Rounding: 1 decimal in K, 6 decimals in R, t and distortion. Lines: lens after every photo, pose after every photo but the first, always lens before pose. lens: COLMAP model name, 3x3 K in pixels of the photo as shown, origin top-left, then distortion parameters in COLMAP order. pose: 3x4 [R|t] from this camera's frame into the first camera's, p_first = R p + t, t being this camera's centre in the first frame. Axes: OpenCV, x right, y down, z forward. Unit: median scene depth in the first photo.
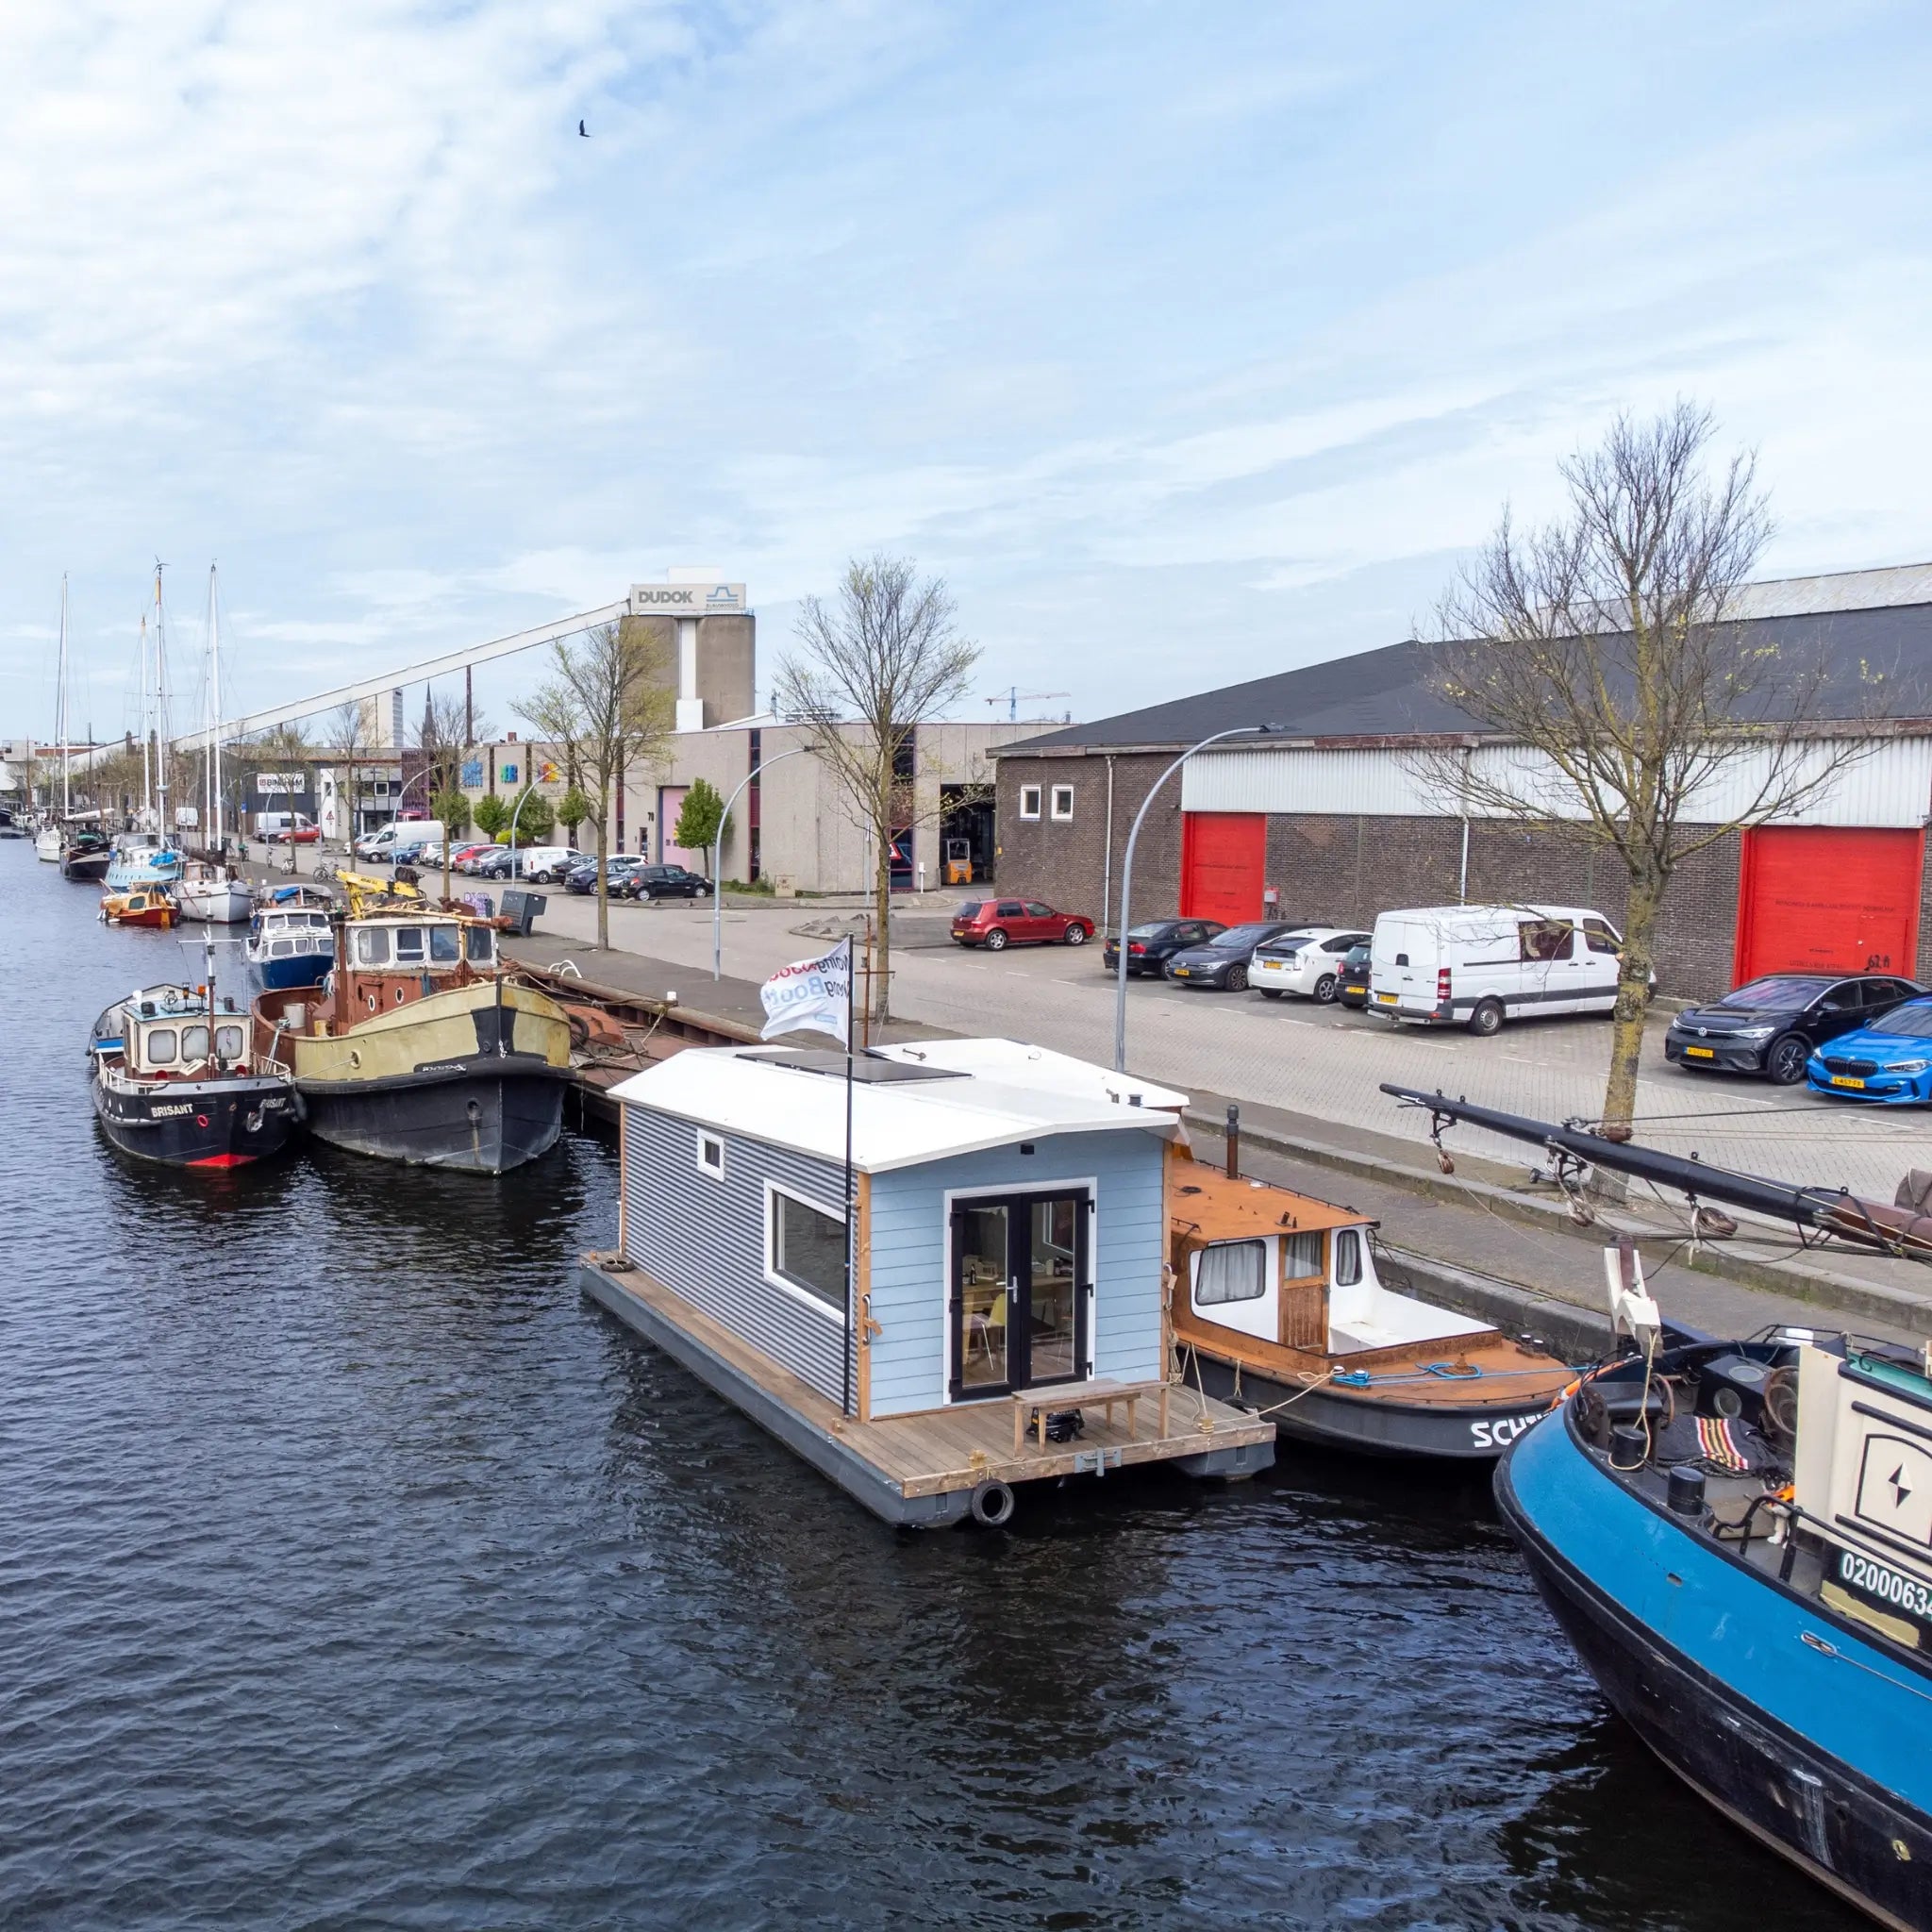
lens RADIAL K [[1924.3, 0, 733.6], [0, 1924.3, 968.5], [0, 0, 1]] dist [0.014691, 0.000000]
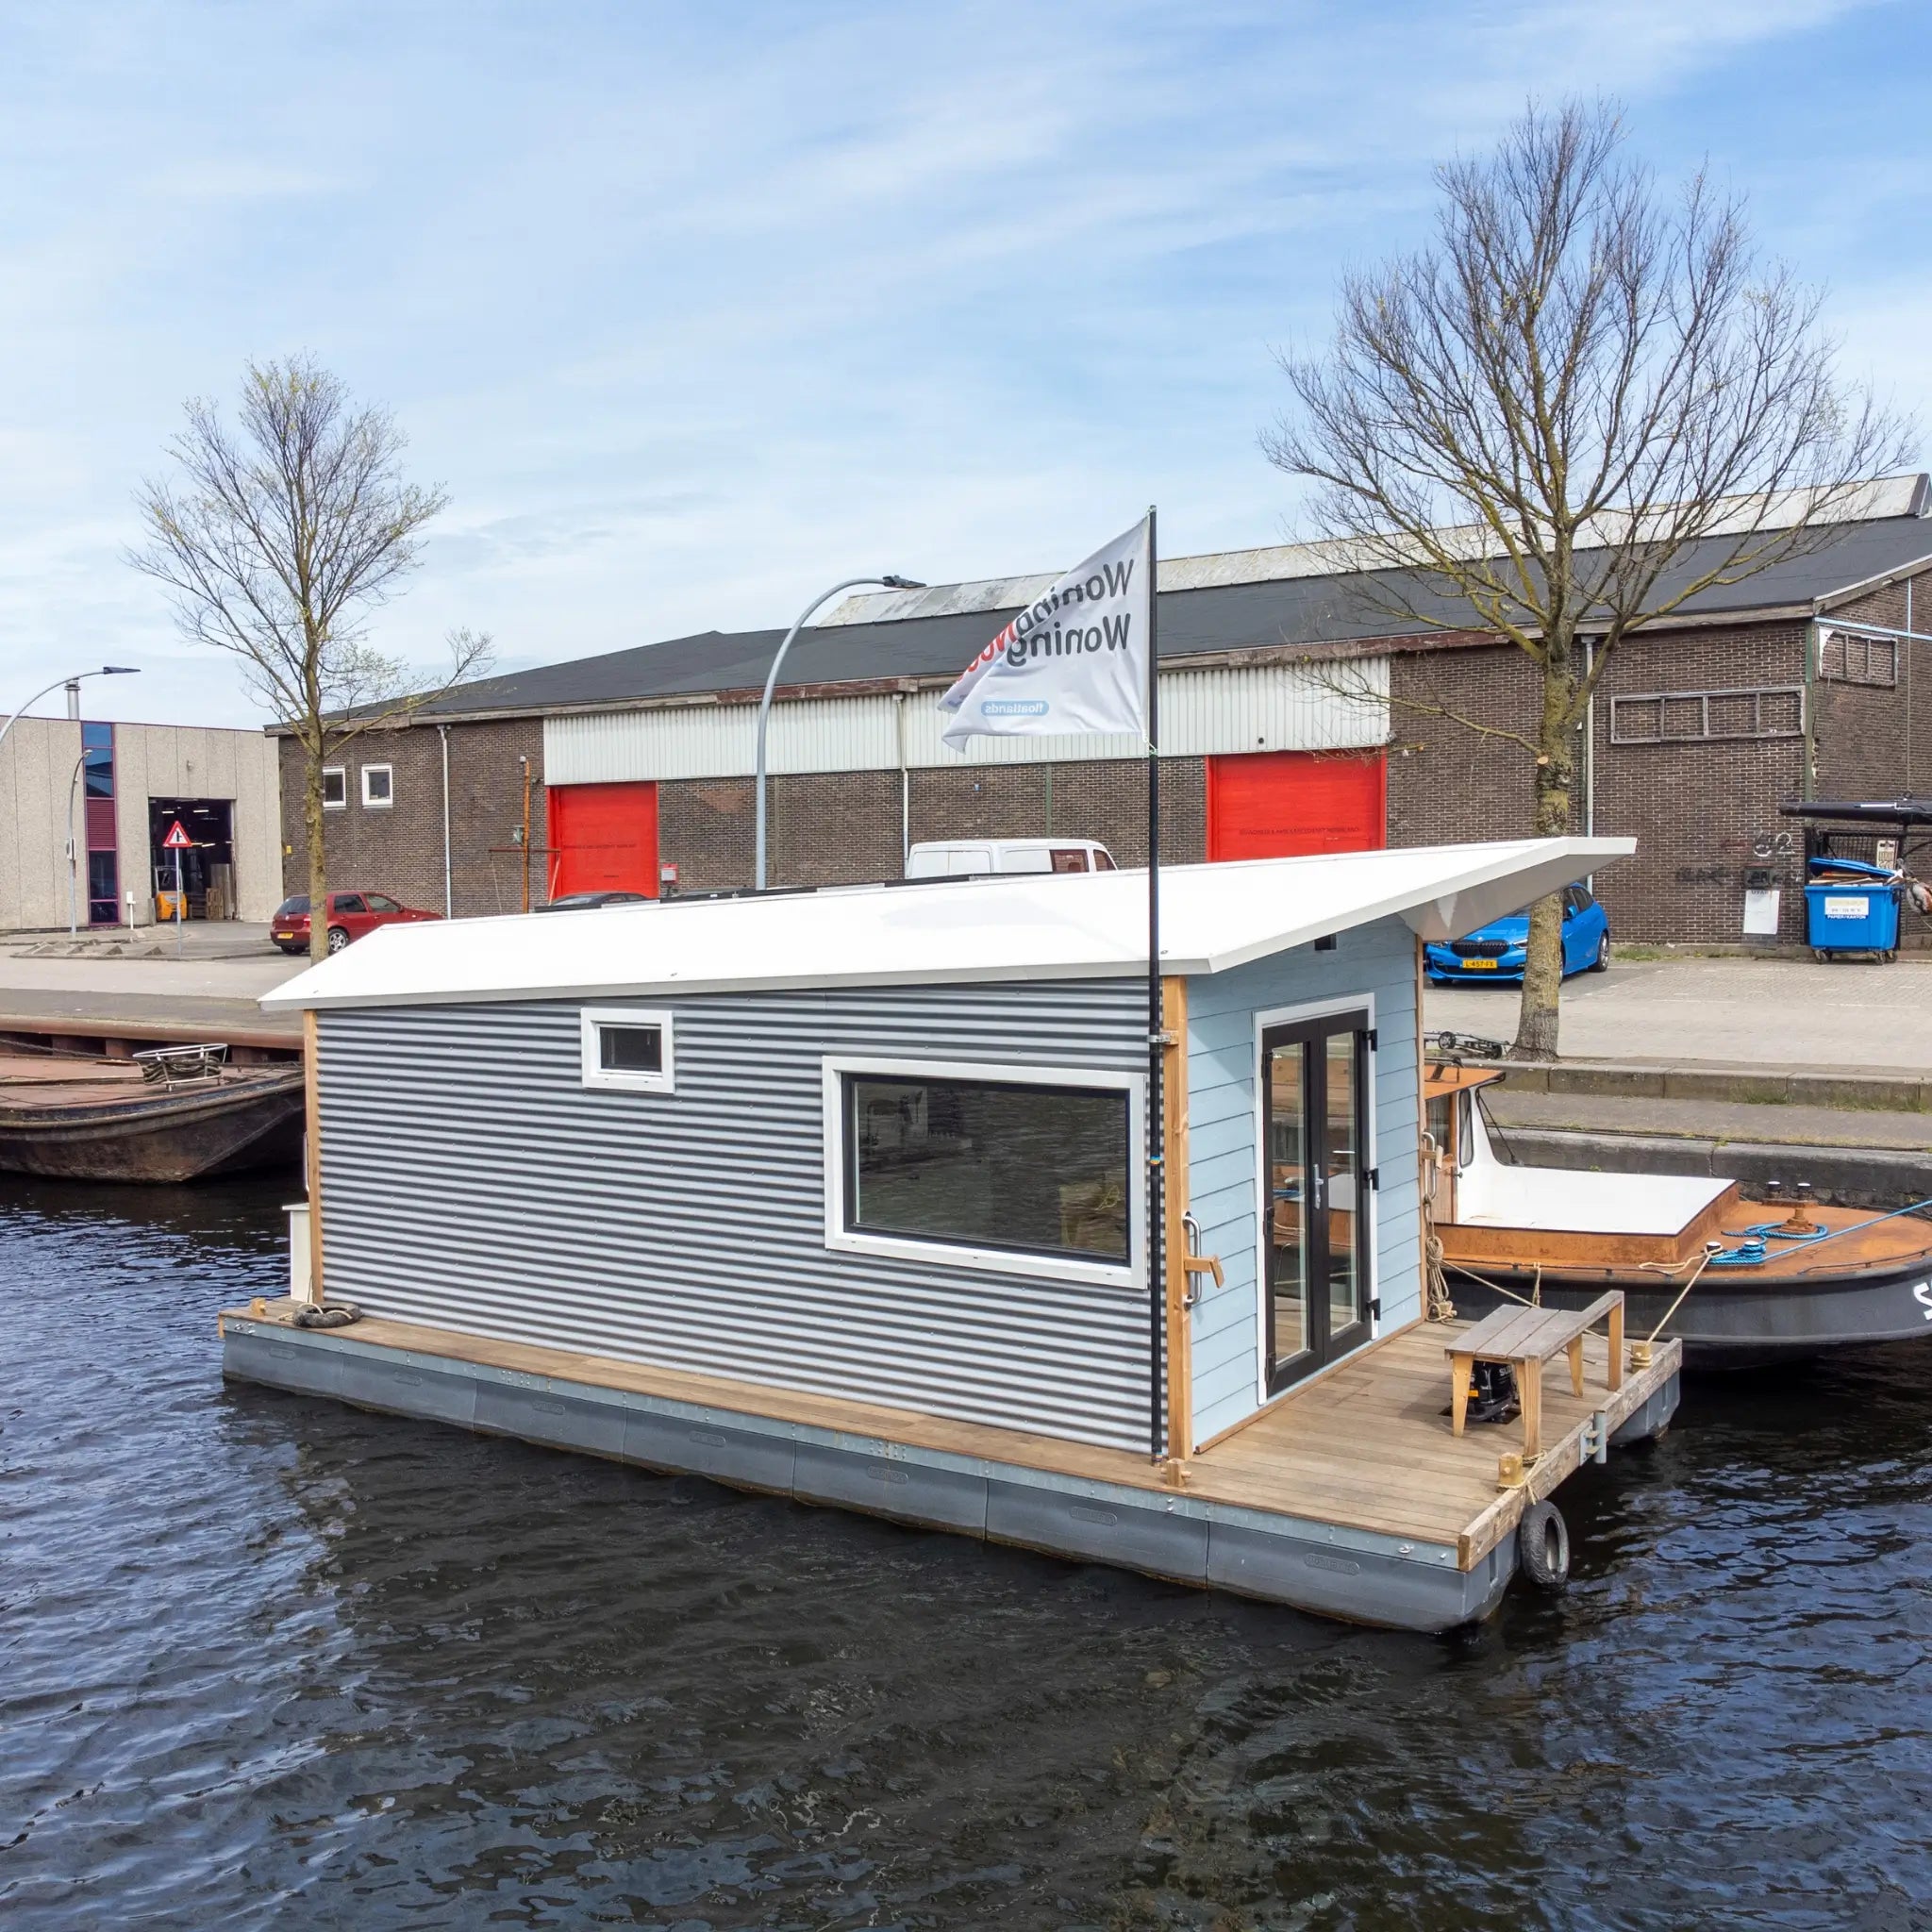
lens RADIAL K [[1868.7, 0, 972.0], [0, 1868.7, 960.0], [0, 0, 1]] dist [0.019373, 0.000000]
pose [[0.822190, -0.039846, 0.567817, -0.138722], [0.071686, 0.996853, -0.033847, 0.059650], [-0.564681, 0.068533, 0.822459, 0.320480]]
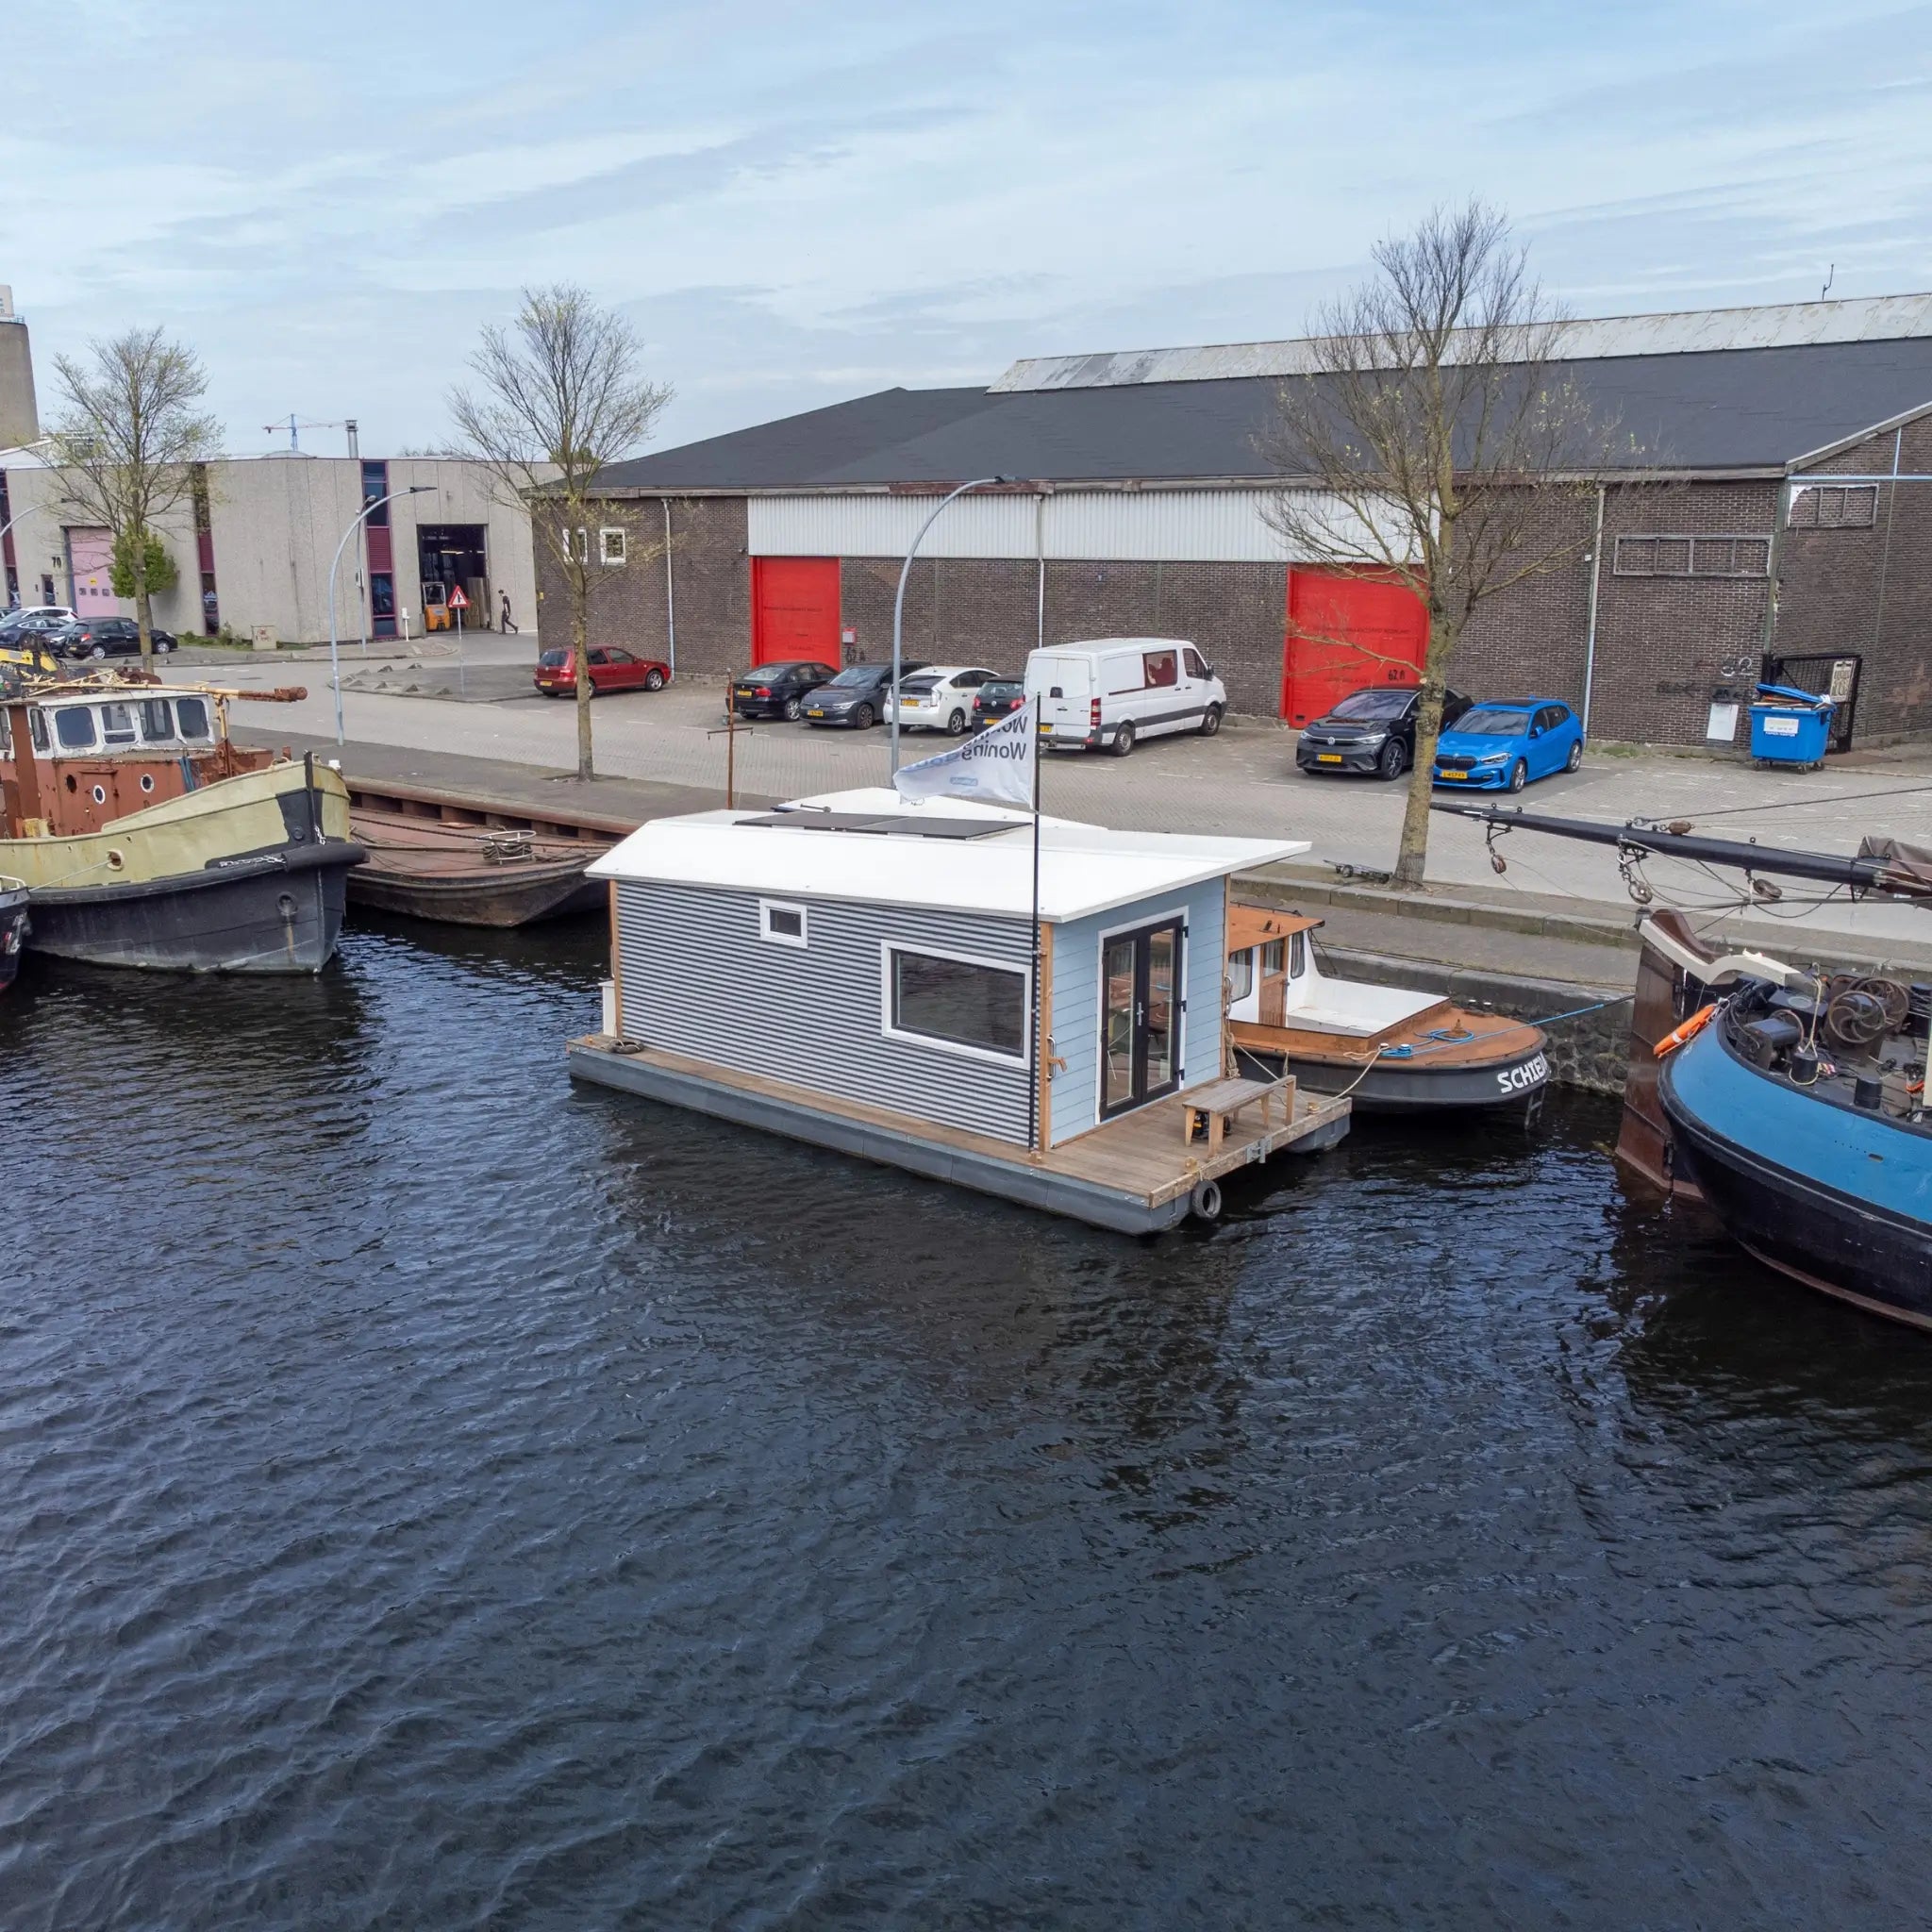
lens RADIAL K [[1868.7, 0, 967.9], [0, 1868.7, 965.8], [0, 0, 1]] dist [0.019373, 0.000000]
pose [[0.881597, -0.111879, 0.458552, -0.230809], [0.047455, 0.987589, 0.149721, -0.013431], [-0.469612, -0.110233, 0.875964, 0.062982]]
